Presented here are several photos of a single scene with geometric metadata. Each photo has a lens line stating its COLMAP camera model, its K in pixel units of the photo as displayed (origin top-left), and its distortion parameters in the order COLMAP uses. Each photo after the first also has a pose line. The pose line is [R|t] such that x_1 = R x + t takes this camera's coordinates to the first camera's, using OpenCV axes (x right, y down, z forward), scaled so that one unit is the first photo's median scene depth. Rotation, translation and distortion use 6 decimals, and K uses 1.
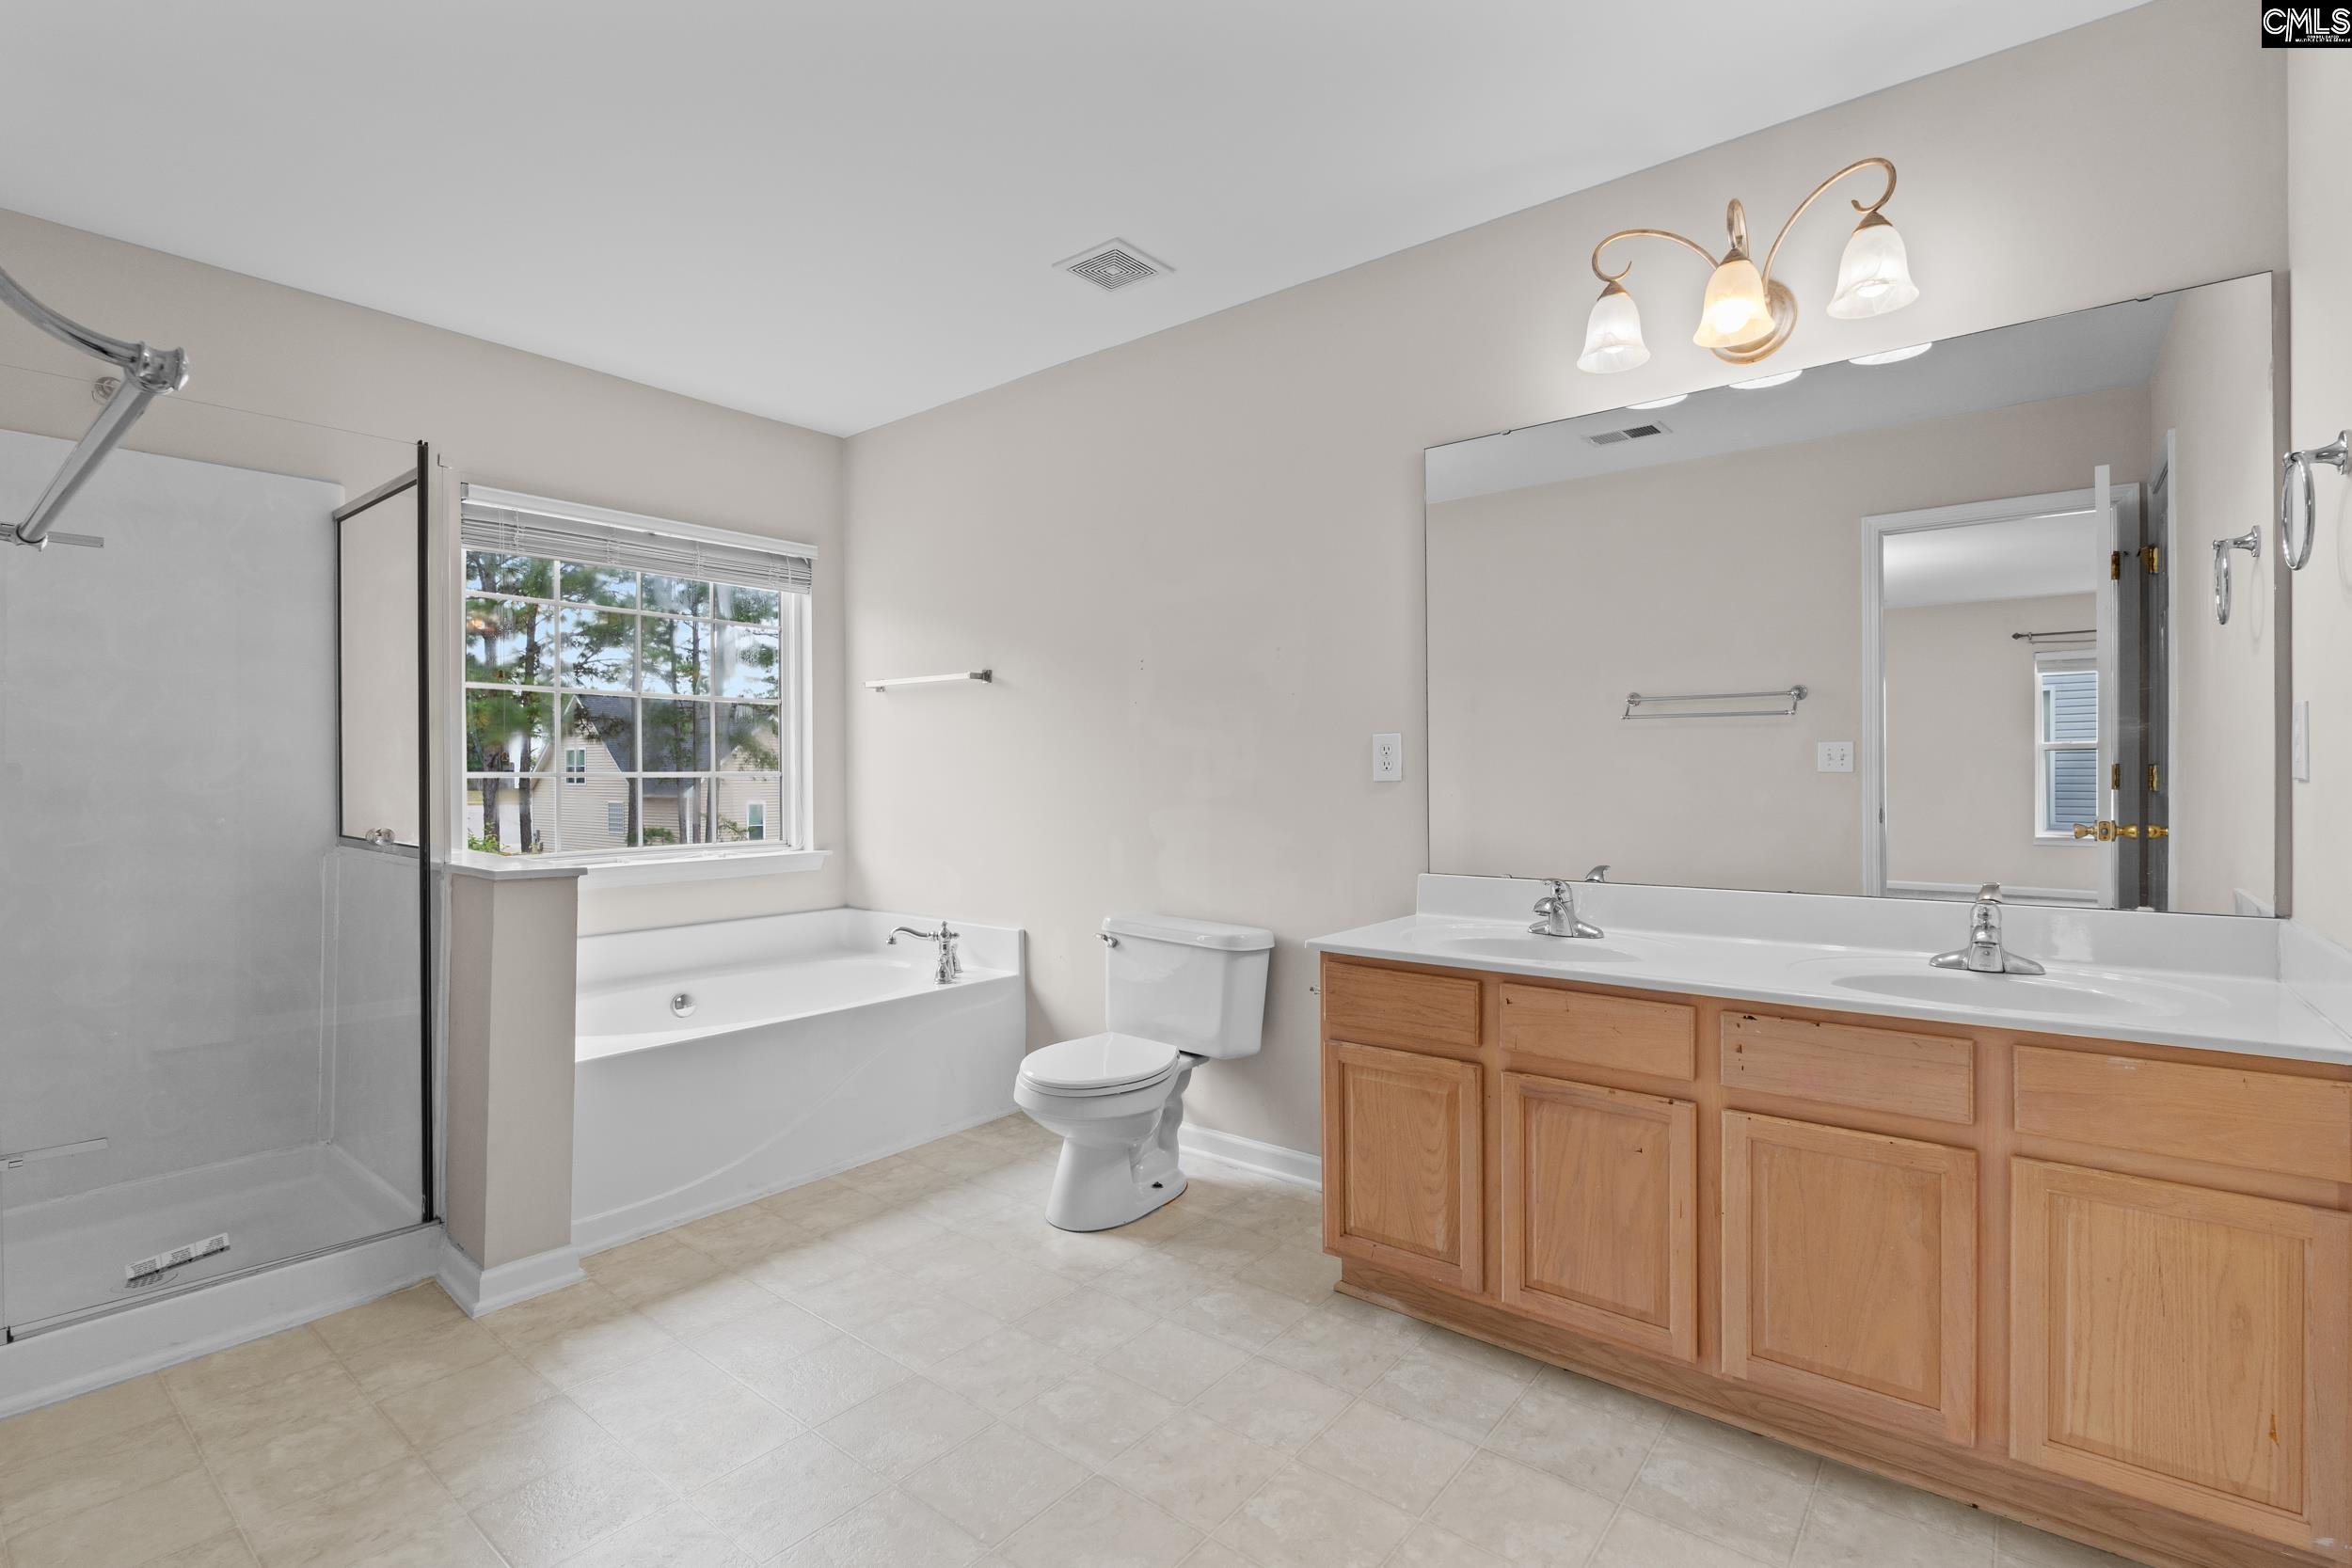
lens RADIAL K [[1085.0, 0, 1162.7], [0, 1085.0, 797.5], [0, 0, 1]] dist [-0.010911, 0.001016]
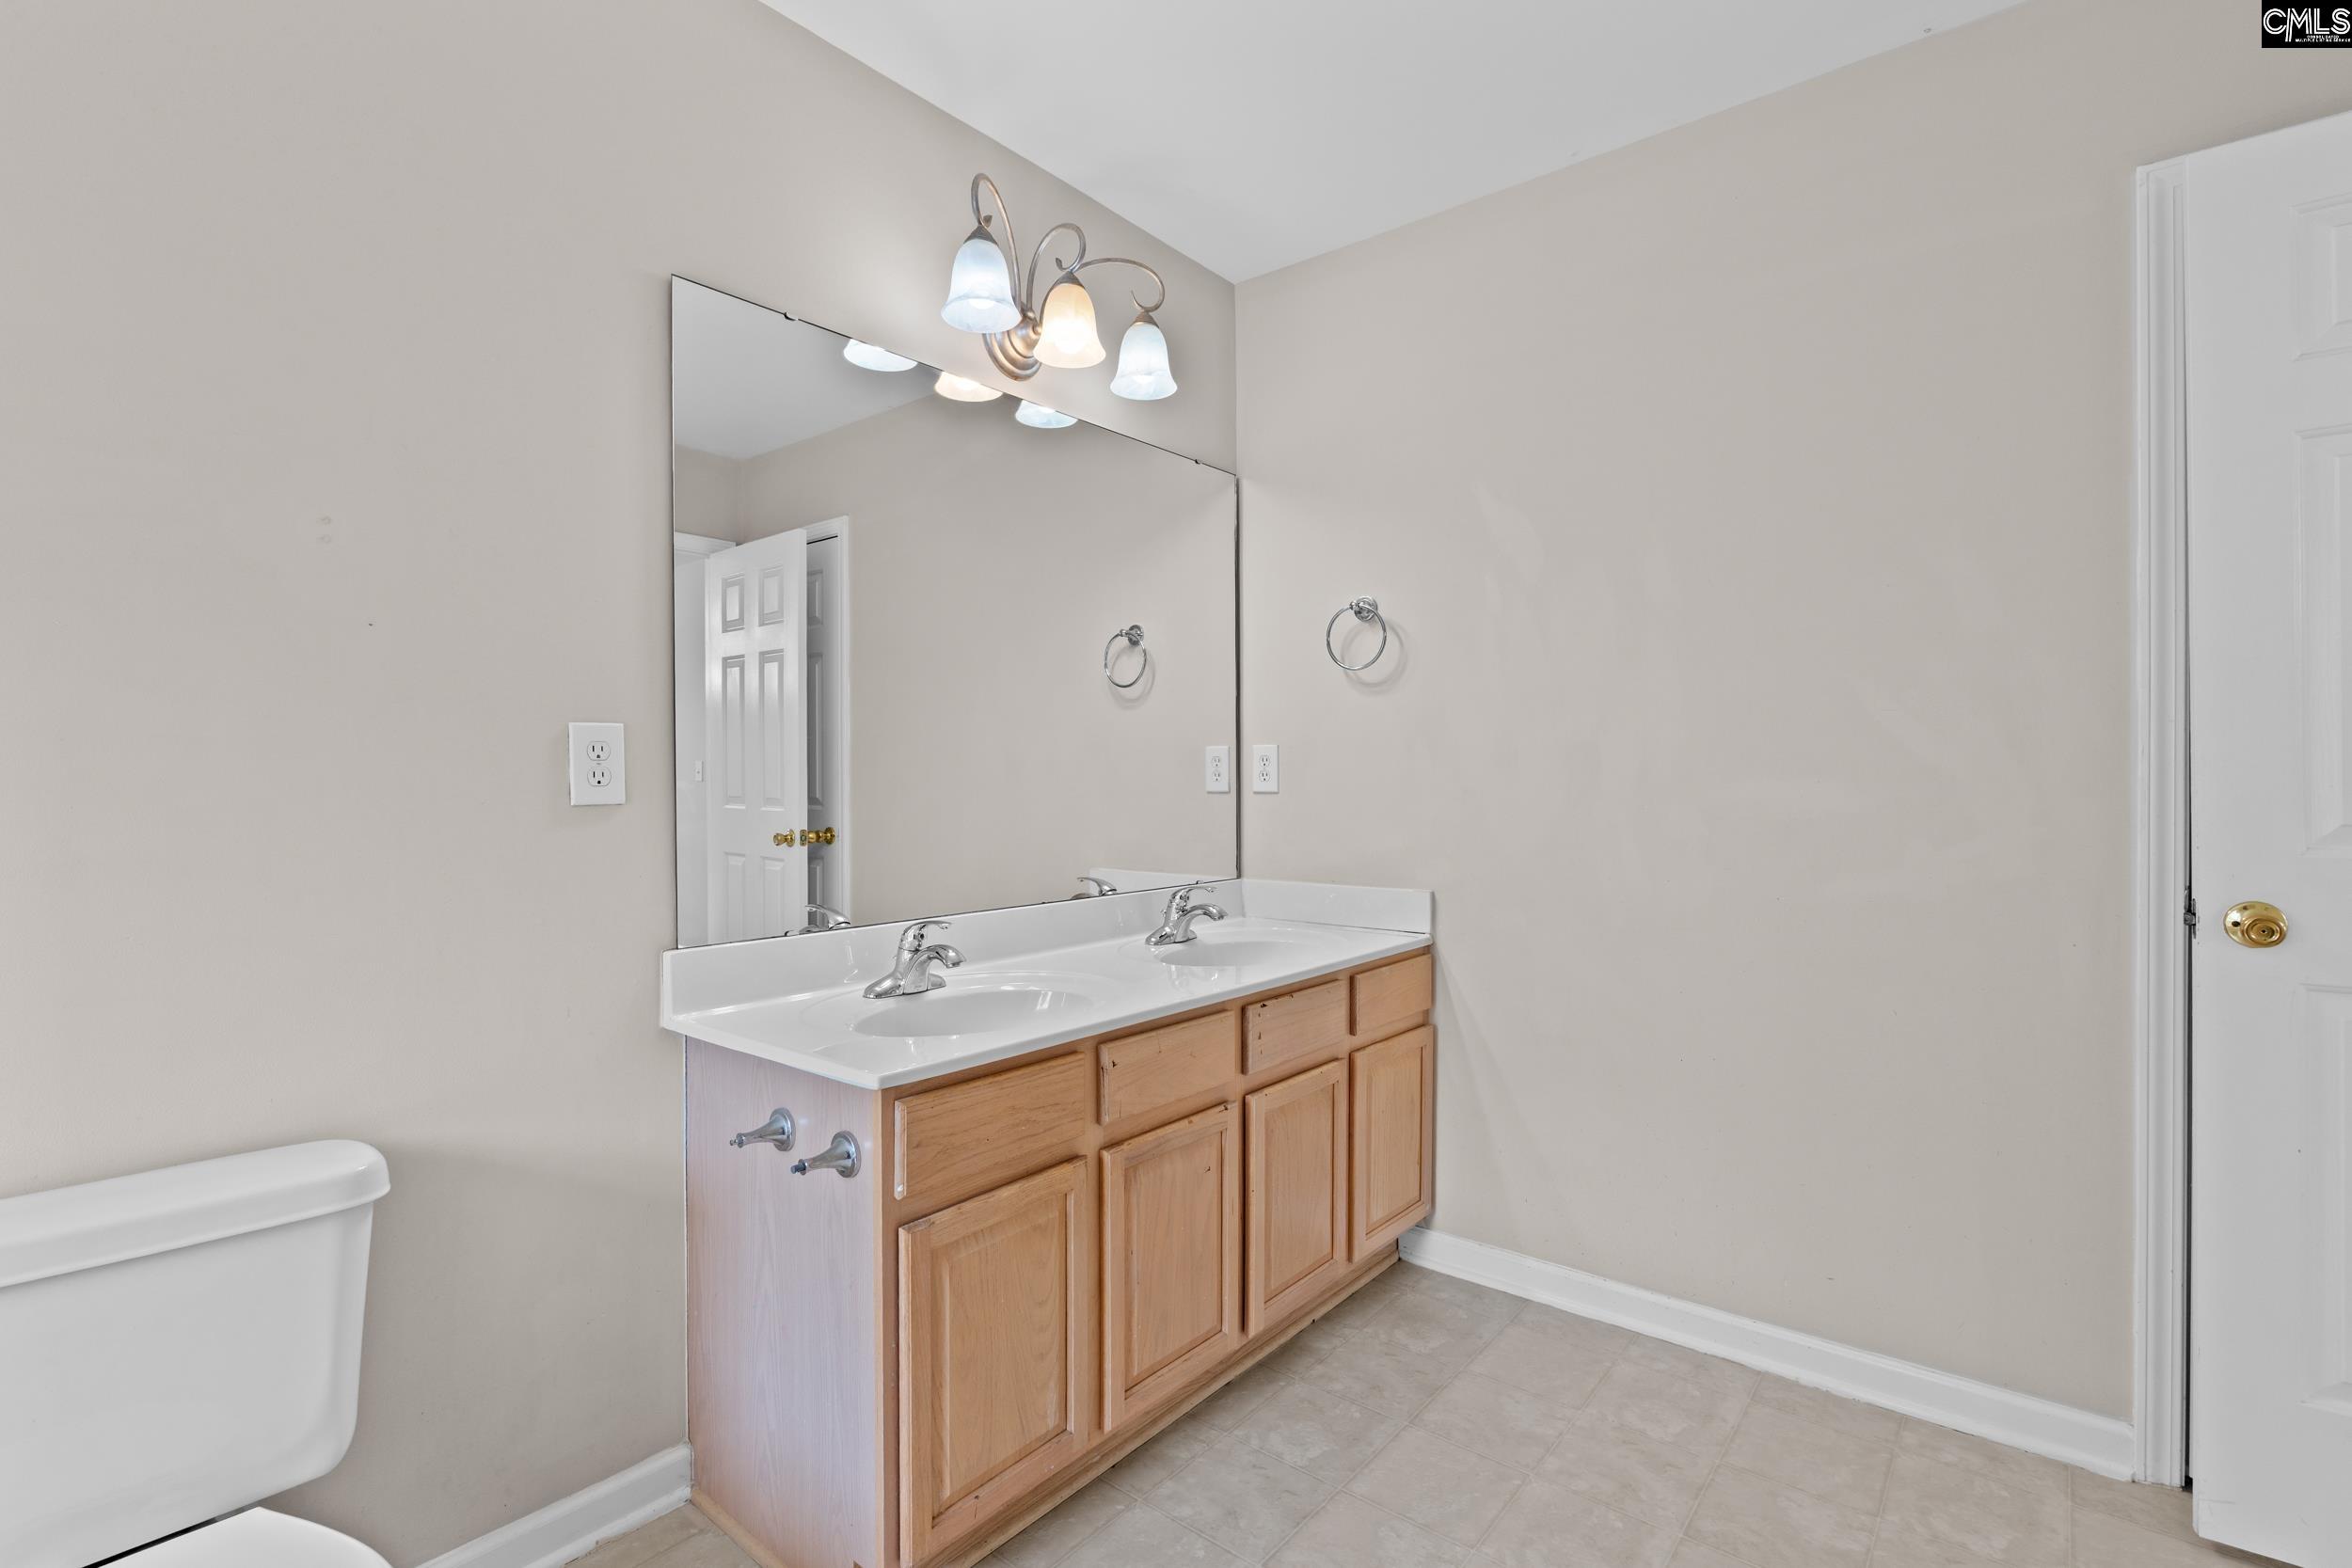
lens RADIAL K [[1085.0, 0, 1182.0], [0, 1085.0, 799.9], [0, 0, 1]] dist [-0.010911, 0.001016]
pose [[0.003307, -0.010366, 0.999941, -0.512785], [0.025535, 0.999621, 0.010279, -0.021565], [-0.999668, 0.025499, 0.003570, 0.946337]]
